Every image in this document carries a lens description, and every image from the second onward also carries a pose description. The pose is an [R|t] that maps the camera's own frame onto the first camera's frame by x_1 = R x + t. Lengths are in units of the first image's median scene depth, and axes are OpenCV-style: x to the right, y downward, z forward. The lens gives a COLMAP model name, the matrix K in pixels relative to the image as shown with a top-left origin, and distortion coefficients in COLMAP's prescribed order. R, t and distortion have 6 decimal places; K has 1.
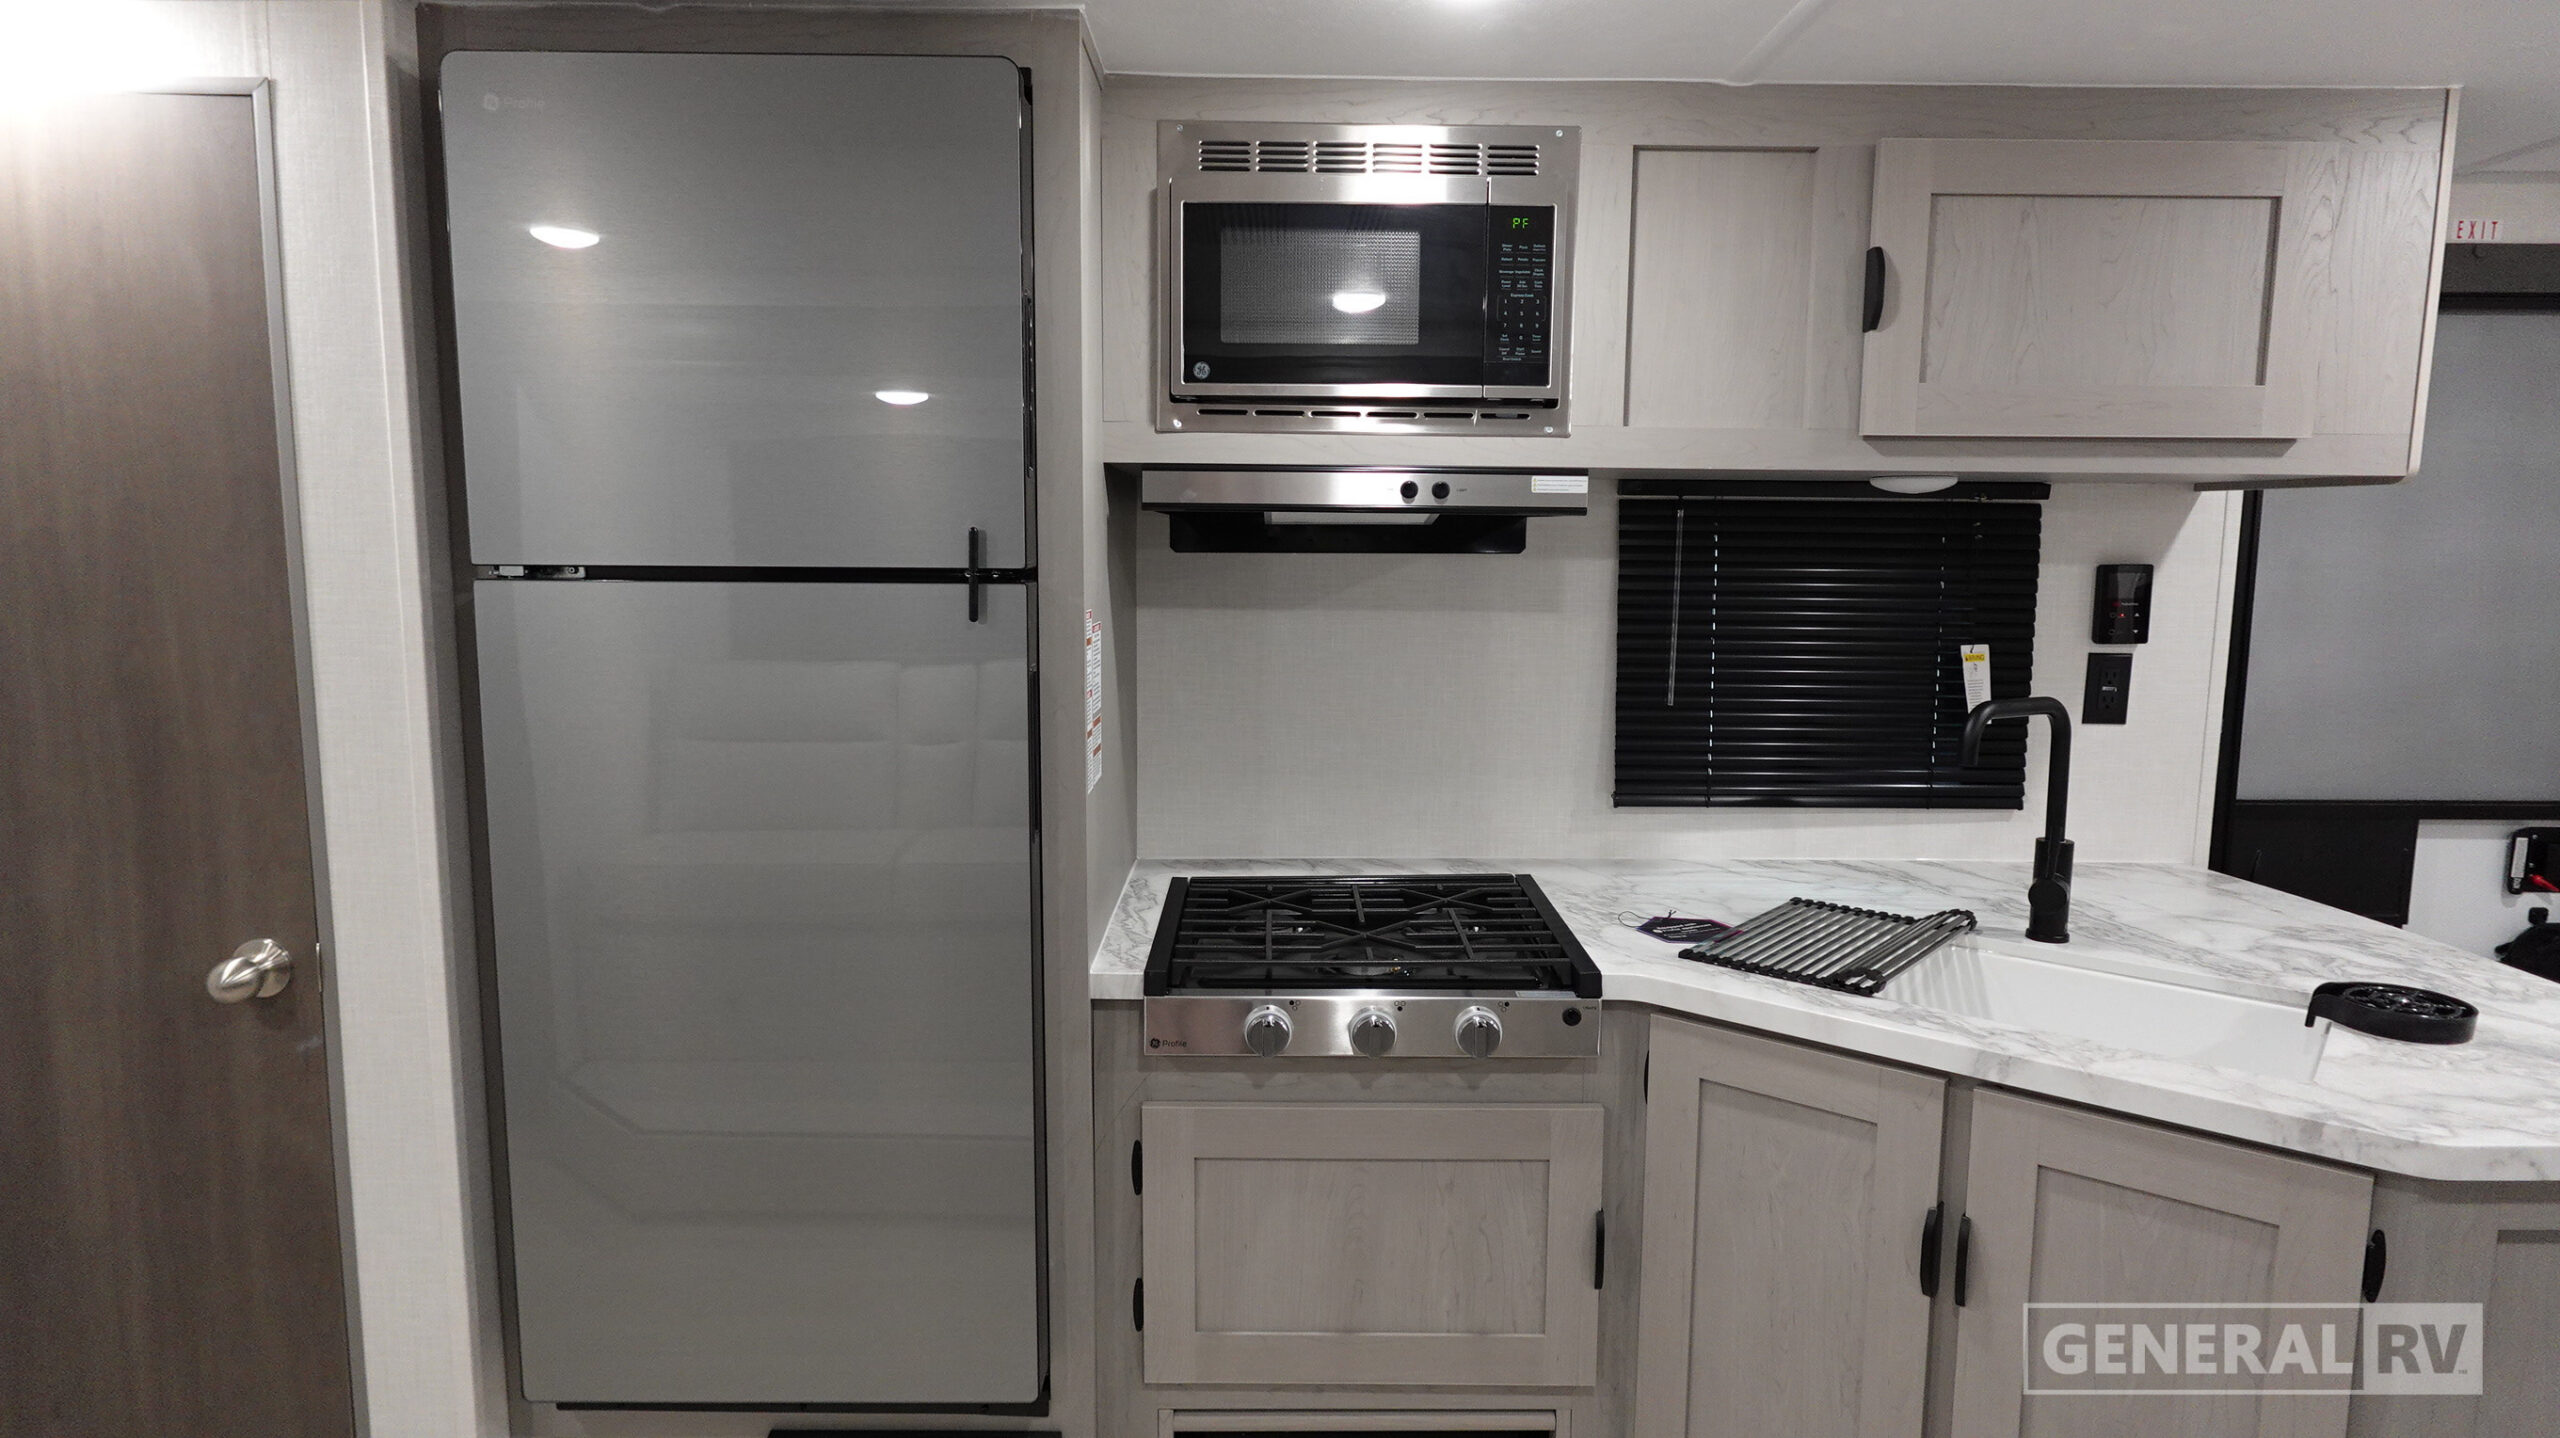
lens RADIAL K [[1474.3, 0, 1280.0], [0, 1474.3, 719.0], [0, 0, 1]] dist [0.002991, -0.000298]
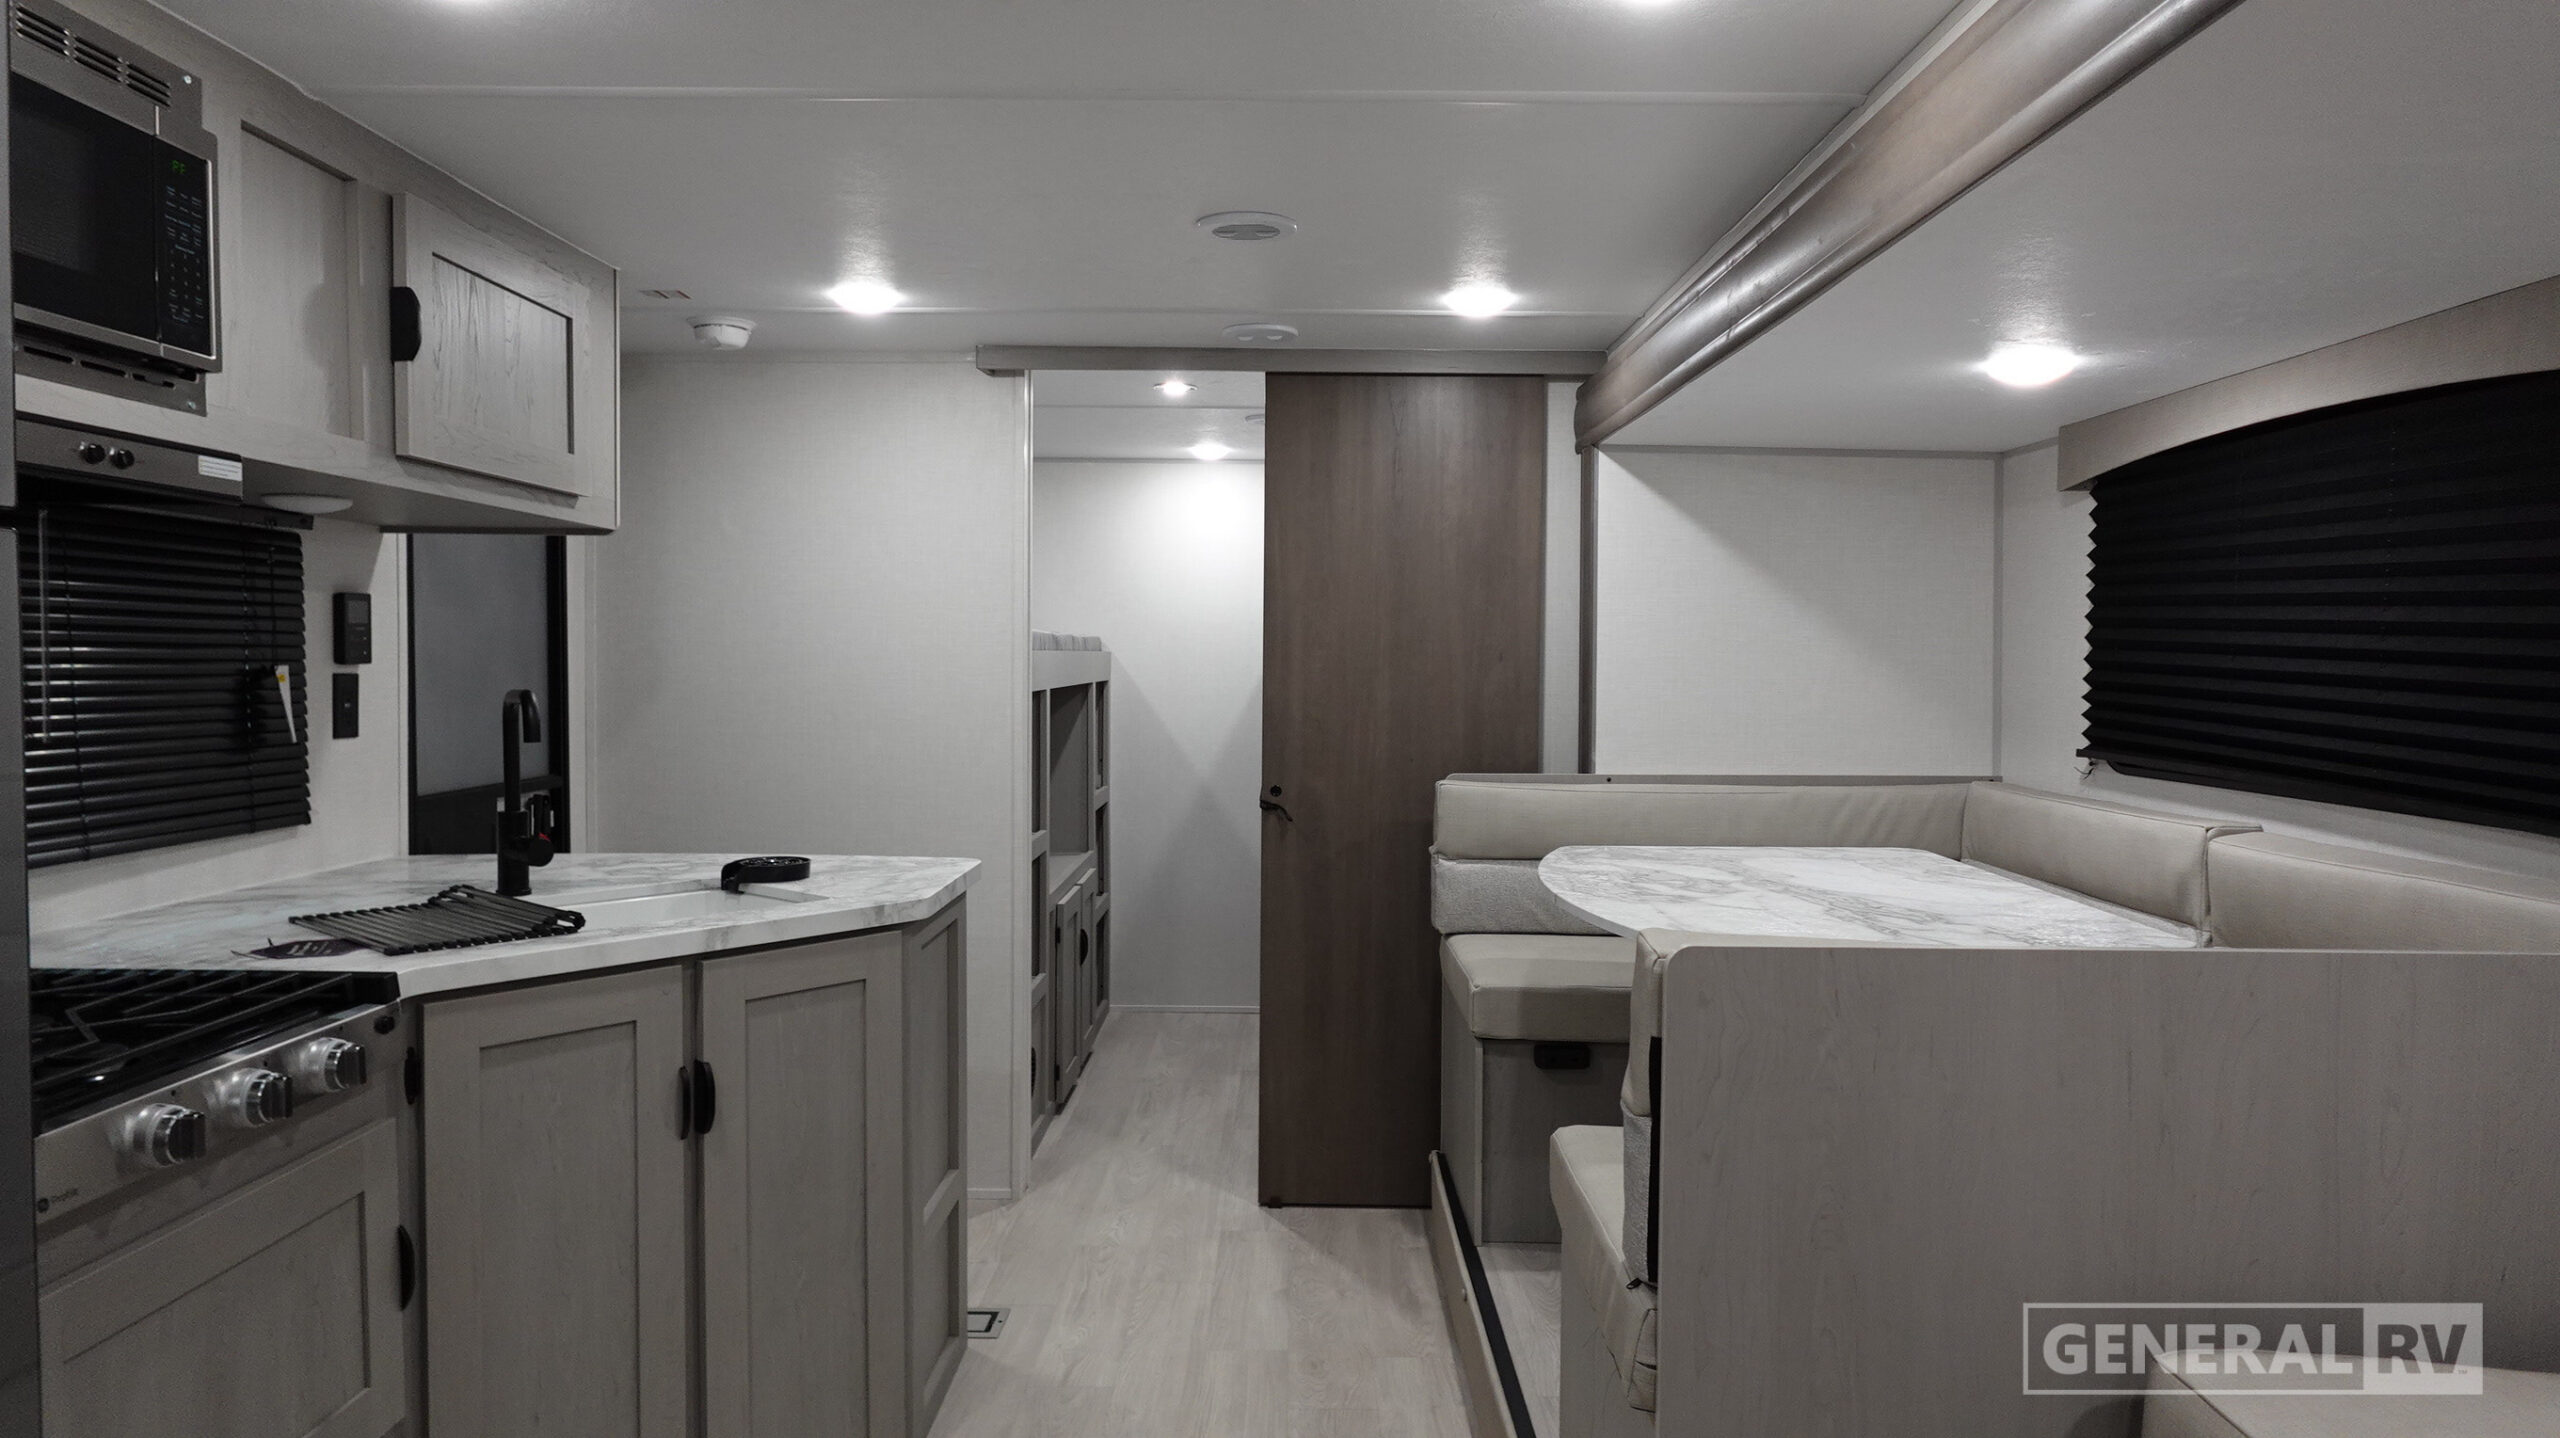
lens RADIAL K [[1590.1, 0, 1295.3], [0, 1590.1, 713.1], [0, 0, 1]] dist [0.010061, 0.002385]
pose [[-0.000384, -0.041412, 0.999142, -0.805598], [0.123959, 0.991434, 0.041140, 0.030666], [-0.992287, 0.123869, 0.004753, 0.371276]]
